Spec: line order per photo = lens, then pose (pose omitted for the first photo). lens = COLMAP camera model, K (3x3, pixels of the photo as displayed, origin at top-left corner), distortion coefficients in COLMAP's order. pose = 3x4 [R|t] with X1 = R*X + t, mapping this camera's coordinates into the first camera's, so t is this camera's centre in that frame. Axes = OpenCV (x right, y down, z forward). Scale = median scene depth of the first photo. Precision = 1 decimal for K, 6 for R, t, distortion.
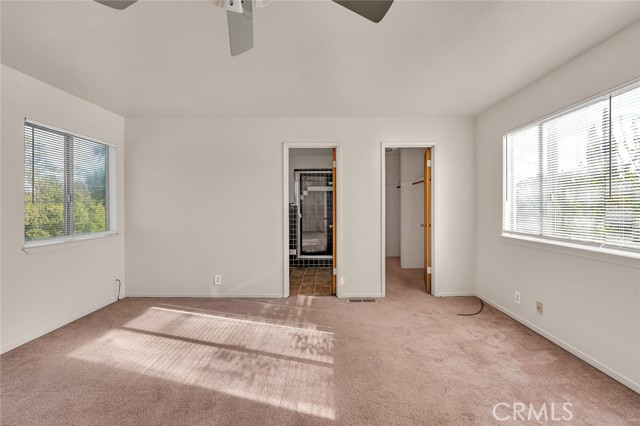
lens RADIAL K [[288.2, 0, 320.0], [0, 288.2, 213.0], [0, 0, 1]] dist [0.001644, 0.000286]
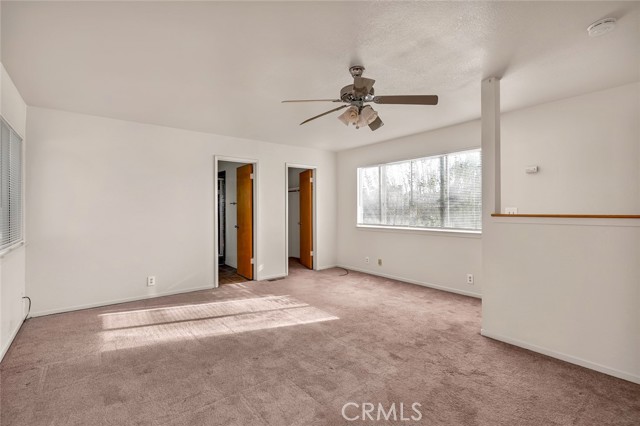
lens RADIAL K [[288.2, 0, 320.0], [0, 288.2, 213.0], [0, 0, 1]] dist [0.001644, 0.000286]
pose [[0.797573, -0.013506, 0.603071, -0.606890], [0.020384, 0.999782, -0.004568, 0.003790], [-0.602878, 0.015936, 0.797674, -0.244088]]
